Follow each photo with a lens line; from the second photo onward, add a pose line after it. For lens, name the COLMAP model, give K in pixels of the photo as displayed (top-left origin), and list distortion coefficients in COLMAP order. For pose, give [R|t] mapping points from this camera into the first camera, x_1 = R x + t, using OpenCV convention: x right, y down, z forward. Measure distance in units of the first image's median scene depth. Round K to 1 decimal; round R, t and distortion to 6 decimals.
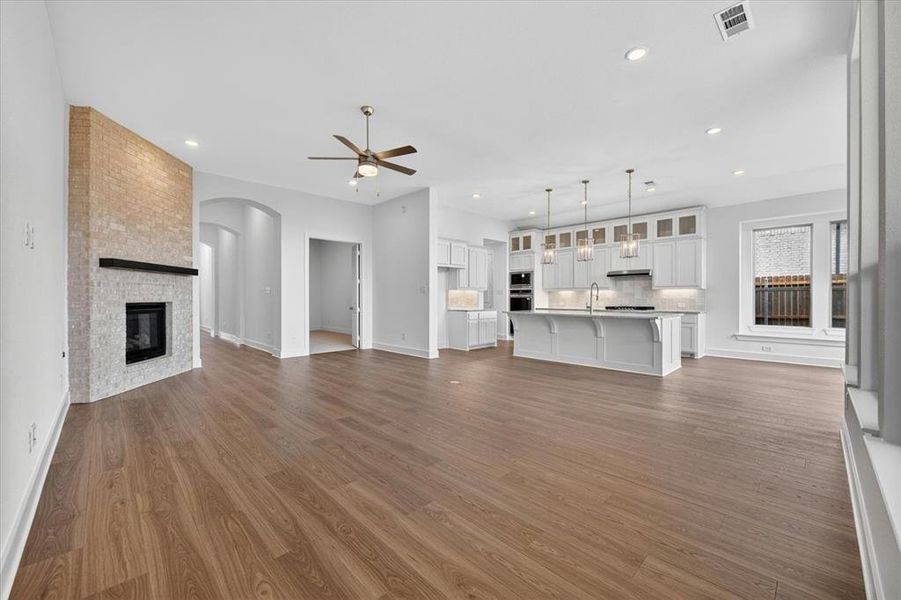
lens RADIAL K [[361.0, 0, 453.9], [0, 361.0, 298.9], [0, 0, 1]] dist [-0.009526, 0.000047]
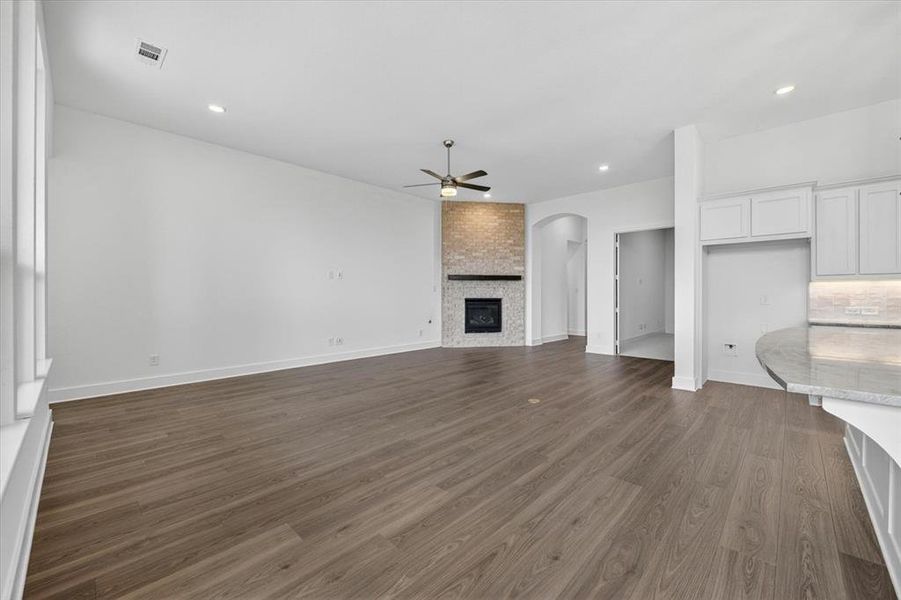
lens RADIAL K [[358.9, 0, 455.0], [0, 358.9, 300.5], [0, 0, 1]] dist [-0.009637, -0.000119]
pose [[0.036732, 0.016703, -0.999186, 0.529366], [-0.003491, 0.999856, 0.016586, -0.004879], [0.999319, 0.002879, 0.036785, 0.525406]]
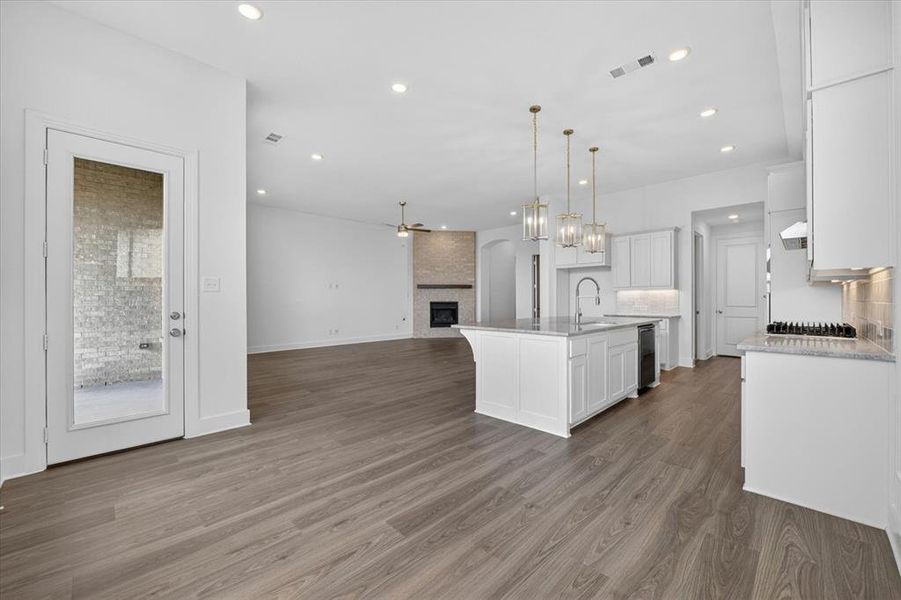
lens RADIAL K [[358.9, 0, 455.0], [0, 358.9, 300.5], [0, 0, 1]] dist [-0.009637, -0.000119]
pose [[0.017304, 0.003929, -0.999843, 0.912467], [-0.001585, 0.999991, 0.003902, -0.004756], [0.999849, 0.001517, 0.017310, 0.670694]]
